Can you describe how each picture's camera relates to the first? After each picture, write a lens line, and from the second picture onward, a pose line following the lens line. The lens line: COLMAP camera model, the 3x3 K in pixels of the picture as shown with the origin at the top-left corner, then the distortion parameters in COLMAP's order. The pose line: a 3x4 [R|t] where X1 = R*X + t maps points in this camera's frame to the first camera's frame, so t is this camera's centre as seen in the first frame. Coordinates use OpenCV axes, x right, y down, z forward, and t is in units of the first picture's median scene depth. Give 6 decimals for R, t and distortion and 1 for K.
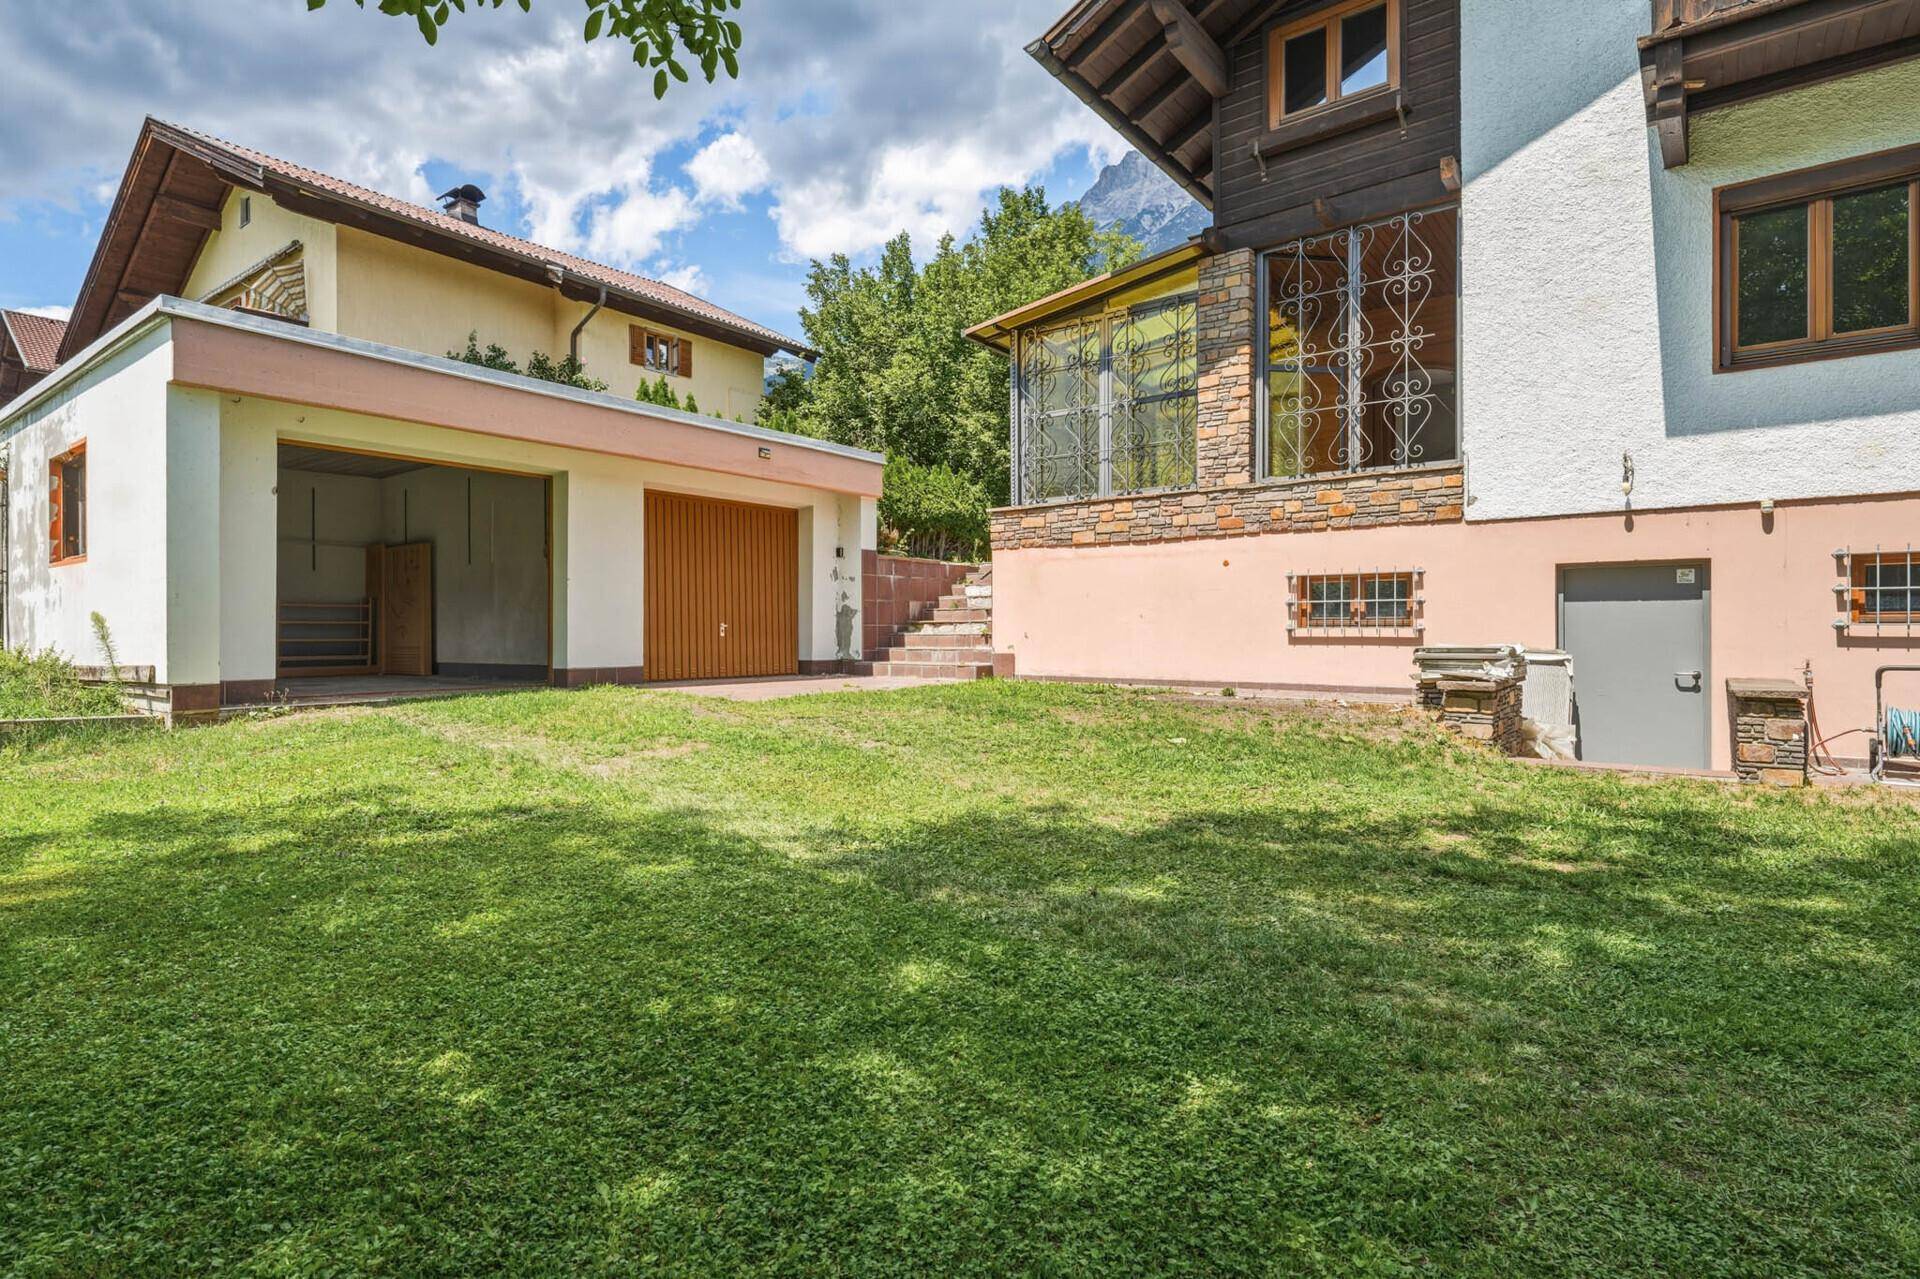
lens RADIAL K [[977.0, 0, 963.3], [0, 977.0, 631.6], [0, 0, 1]] dist [0.001071, 0.000491]
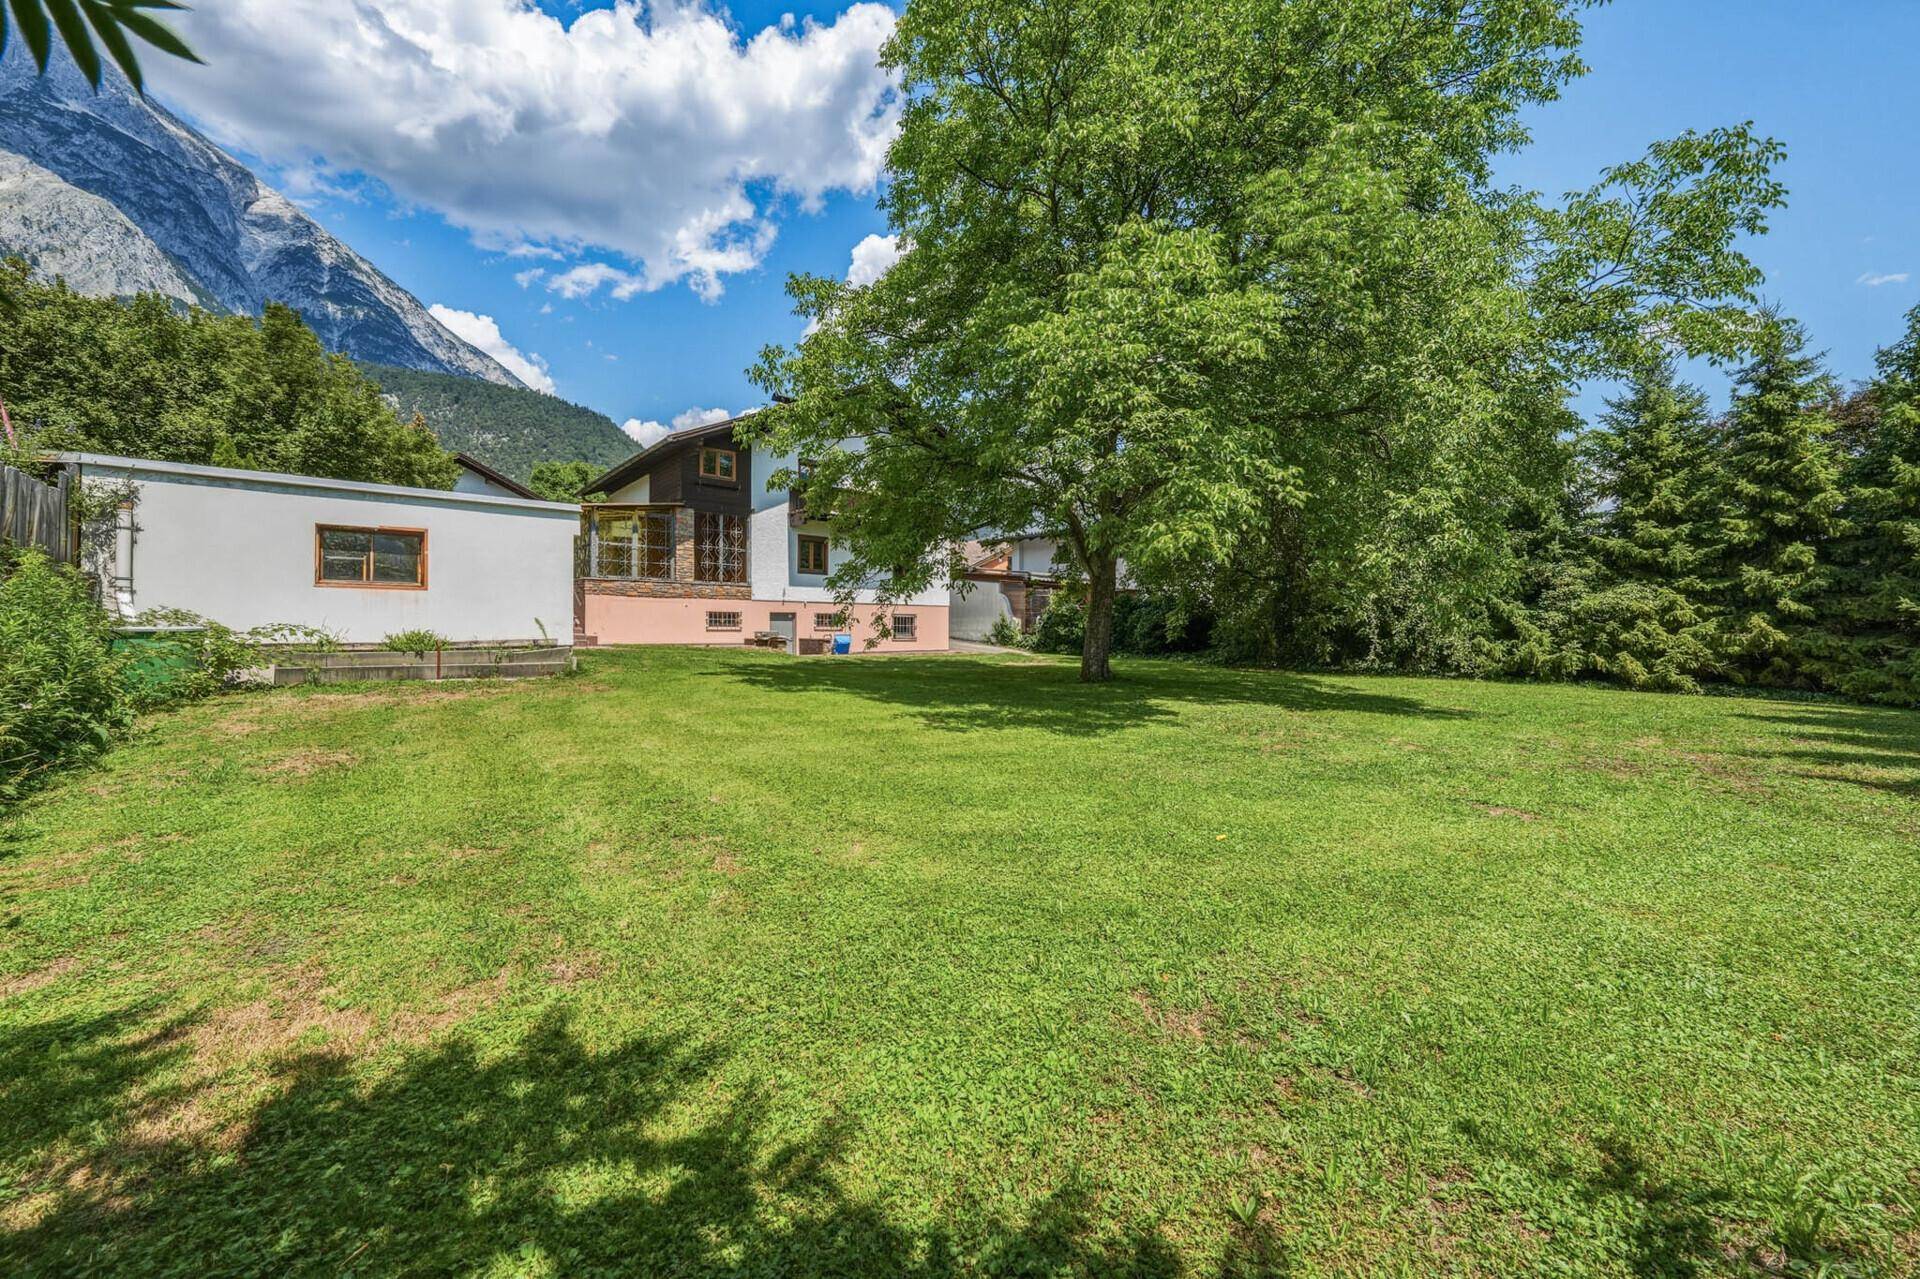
lens RADIAL K [[662.6, 0, 956.0], [0, 662.6, 653.7], [0, 0, 1]] dist [-0.000898, -0.000026]
pose [[0.204734, -0.033097, 0.978258, -1.690726], [-0.002957, 0.999403, 0.034431, 0.008597], [-0.978813, -0.009942, 0.204514, -0.309604]]
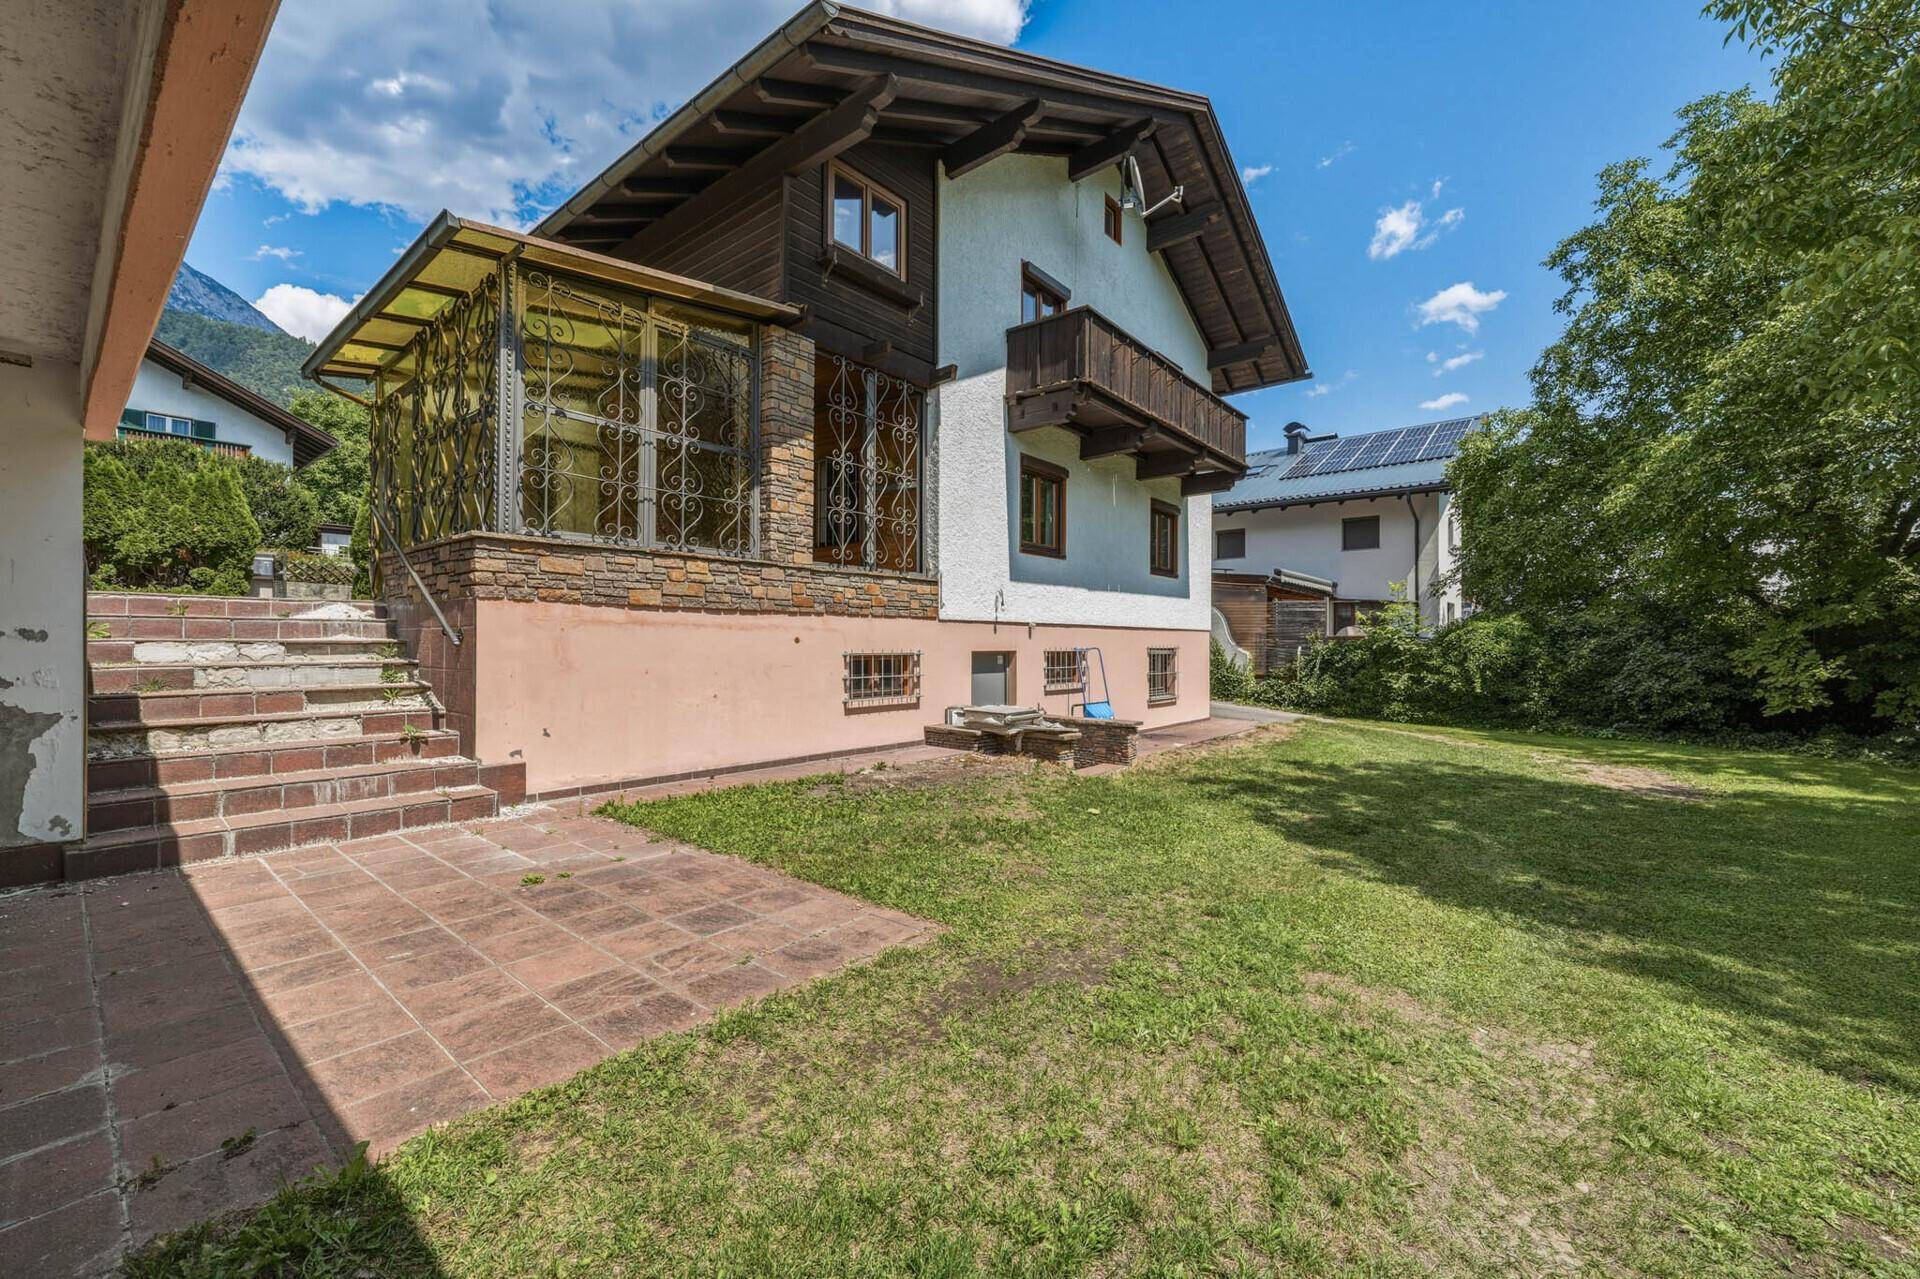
lens RADIAL K [[759.0, 0, 964.9], [0, 759.0, 662.1], [0, 0, 1]] dist [-0.001298, -0.000279]
pose [[0.032355, -0.012786, 0.999395, -0.516849], [0.008889, 0.999882, 0.012505, -0.055969], [-0.999437, 0.008479, 0.032465, 0.808734]]
